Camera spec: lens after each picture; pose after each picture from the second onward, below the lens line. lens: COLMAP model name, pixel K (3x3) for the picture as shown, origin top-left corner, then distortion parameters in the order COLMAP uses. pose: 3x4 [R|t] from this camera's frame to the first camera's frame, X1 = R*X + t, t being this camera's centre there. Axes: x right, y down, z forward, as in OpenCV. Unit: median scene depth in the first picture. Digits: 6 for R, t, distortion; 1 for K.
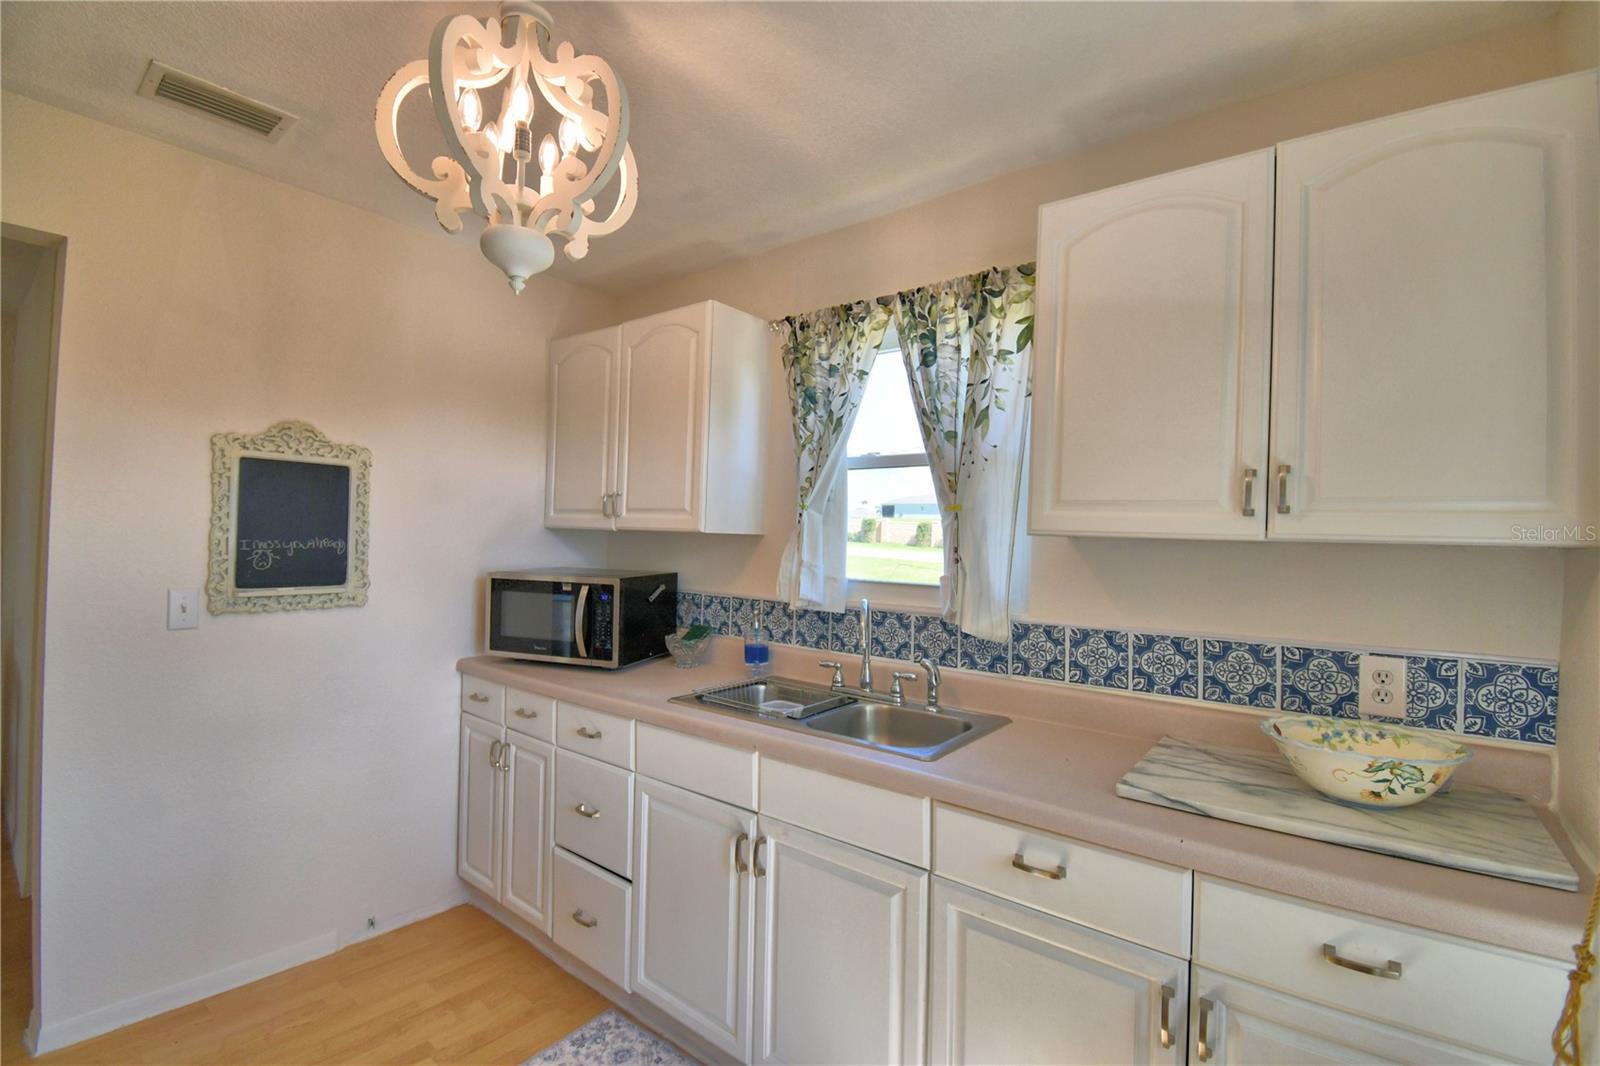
lens RADIAL K [[707.8, 0, 775.3], [0, 707.8, 525.3], [0, 0, 1]] dist [-0.003031, -0.001936]
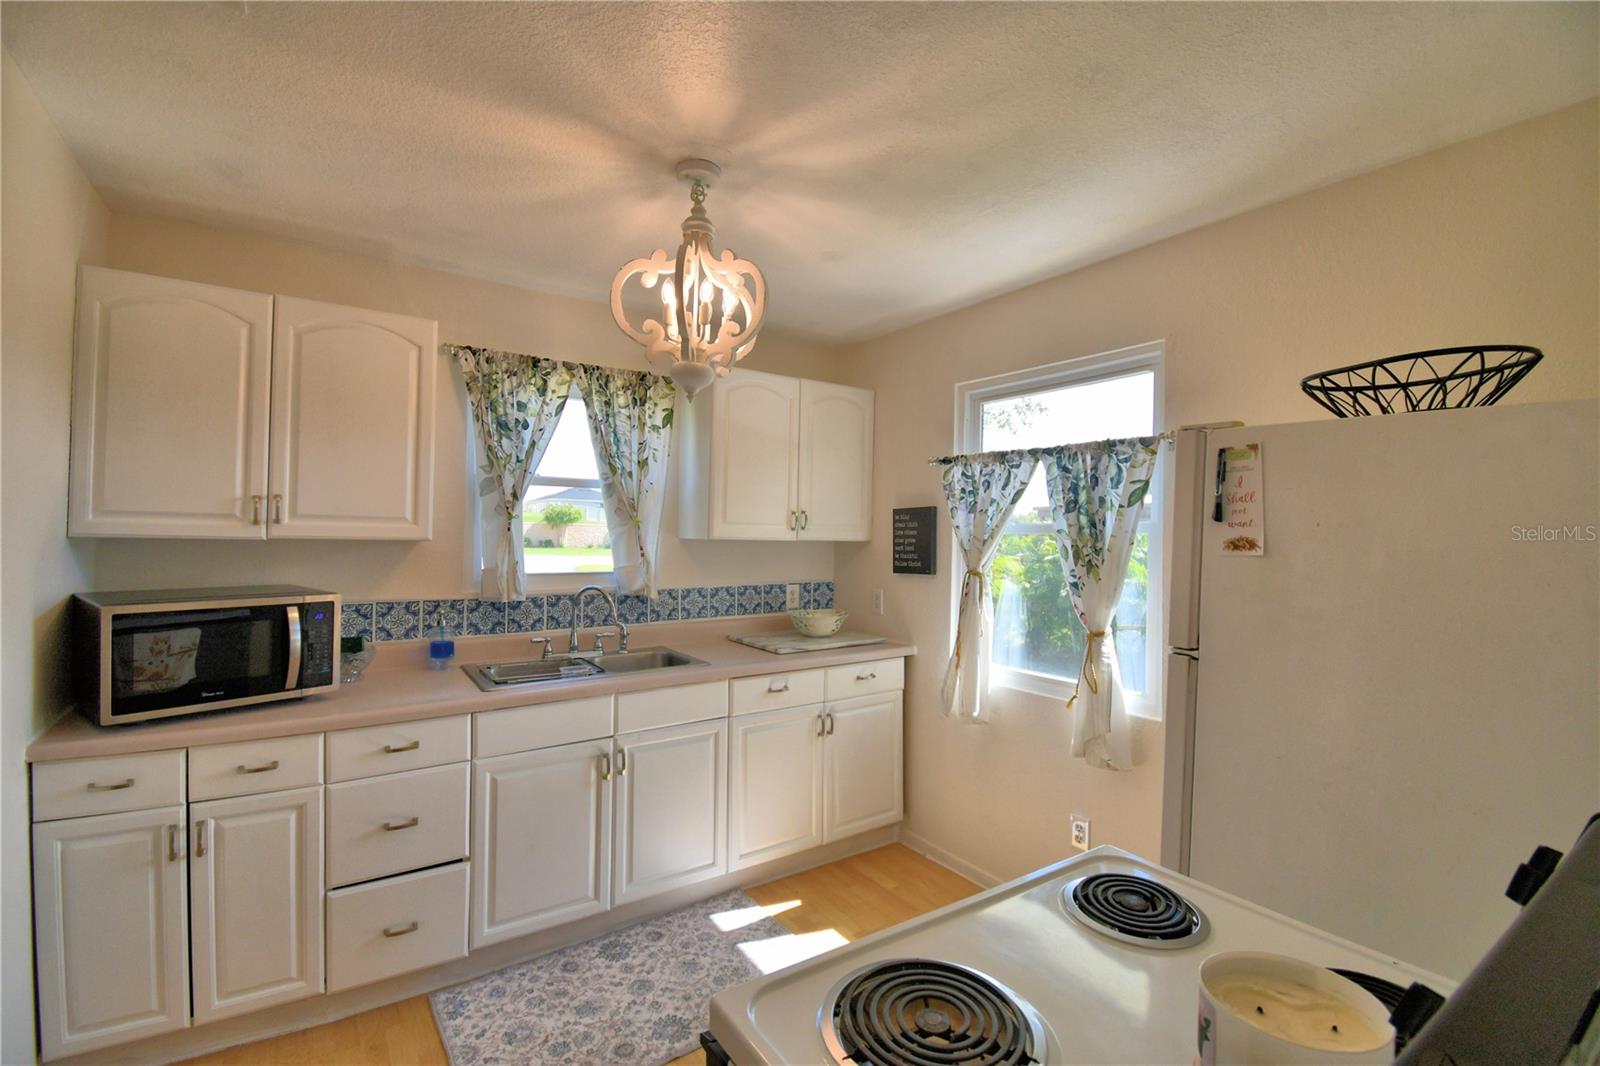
lens RADIAL K [[707.8, 0, 808.6], [0, 707.8, 534.8], [0, 0, 1]] dist [-0.003031, -0.001936]
pose [[0.275547, -0.026828, 0.960913, -1.107147], [-0.023157, 0.999135, 0.034536, -0.055899], [-0.961008, -0.031768, 0.274688, 0.192864]]
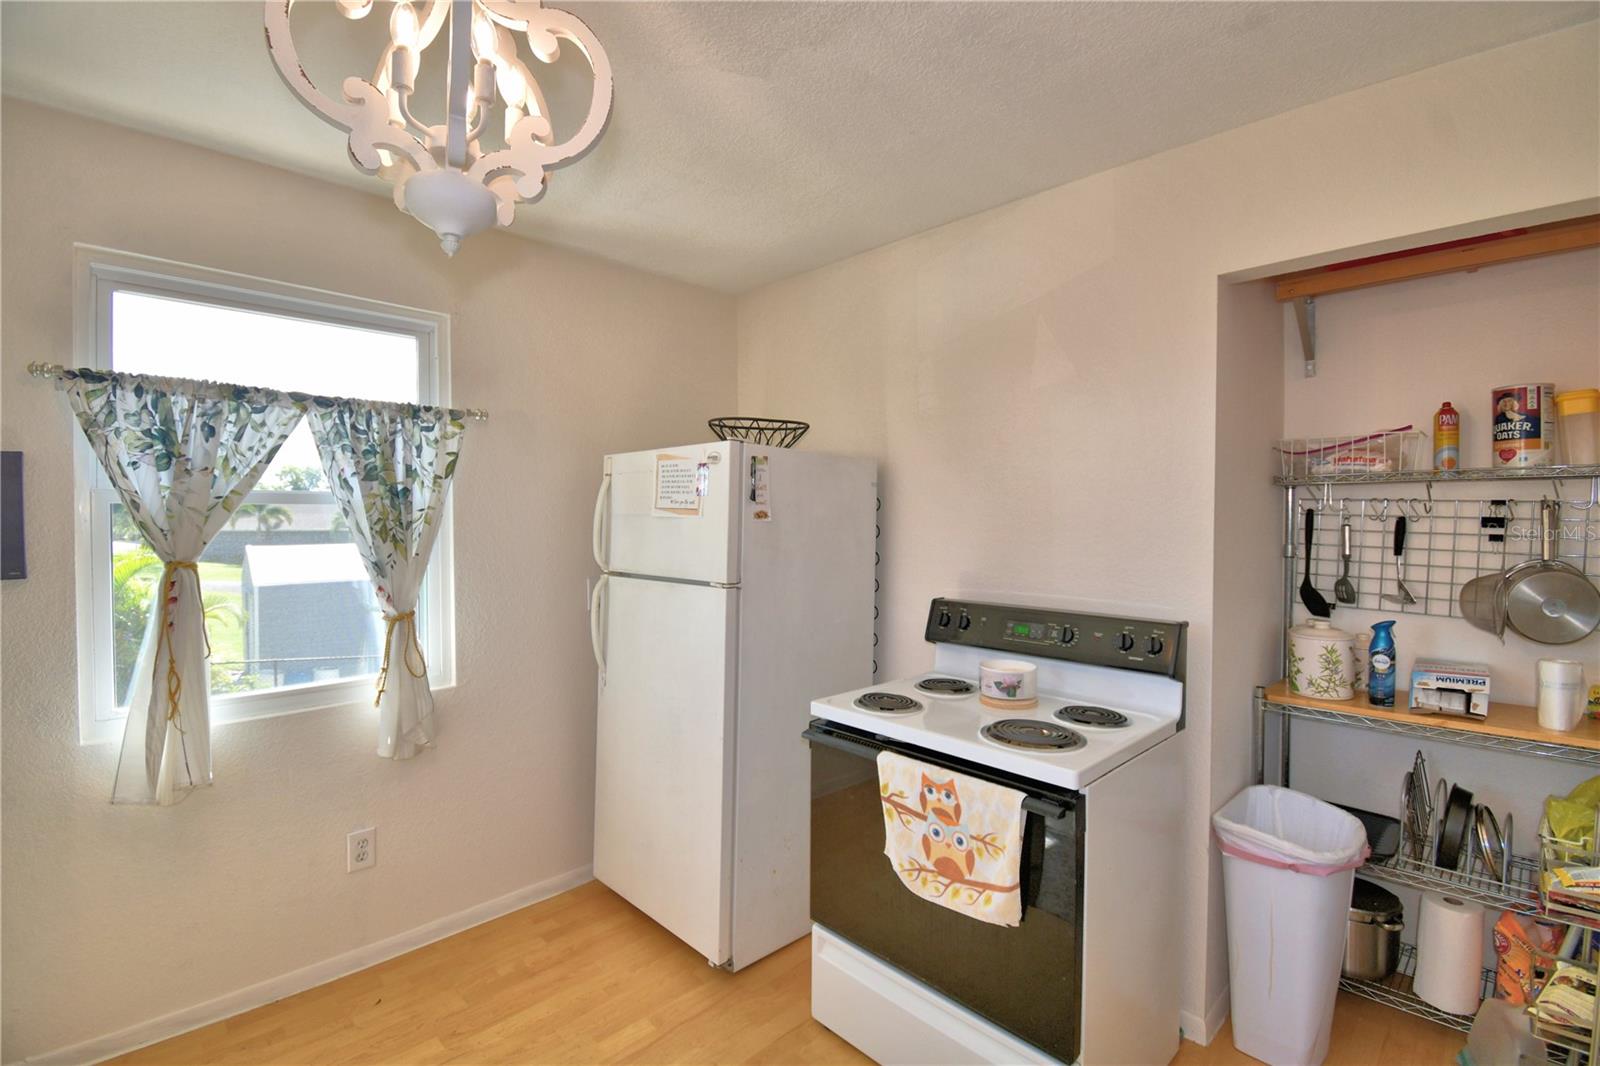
lens RADIAL K [[707.8, 0, 792.1], [0, 707.8, 536.3], [0, 0, 1]] dist [-0.003031, -0.001936]
pose [[-0.991868, -0.040225, 0.120748, -0.537501], [-0.039200, 0.999172, 0.010852, -0.014109], [-0.121084, 0.006030, -0.992624, 1.086349]]
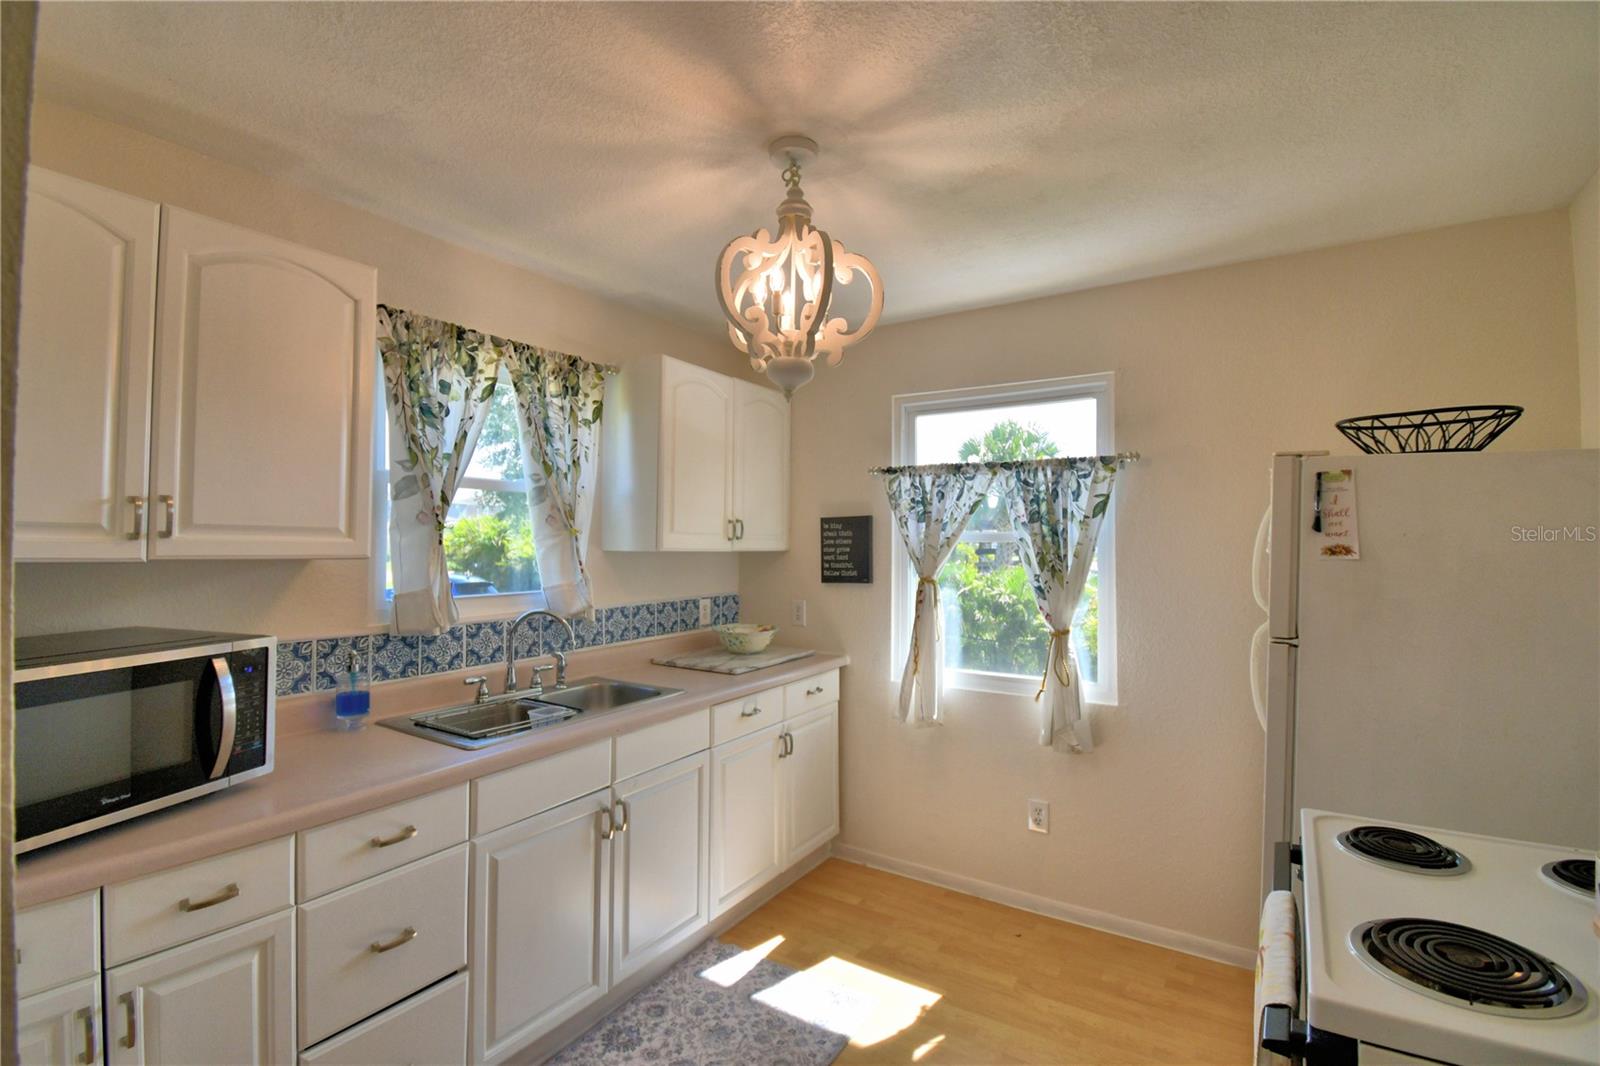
lens RADIAL K [[731.8, 0, 805.9], [0, 731.8, 534.6], [0, 0, 1]] dist [-0.008262, -0.005882]
pose [[-0.121293, -0.017390, 0.992464, -1.122225], [-0.025799, 0.999564, 0.014361, -0.047985], [-0.992281, -0.023863, -0.121689, 0.704887]]
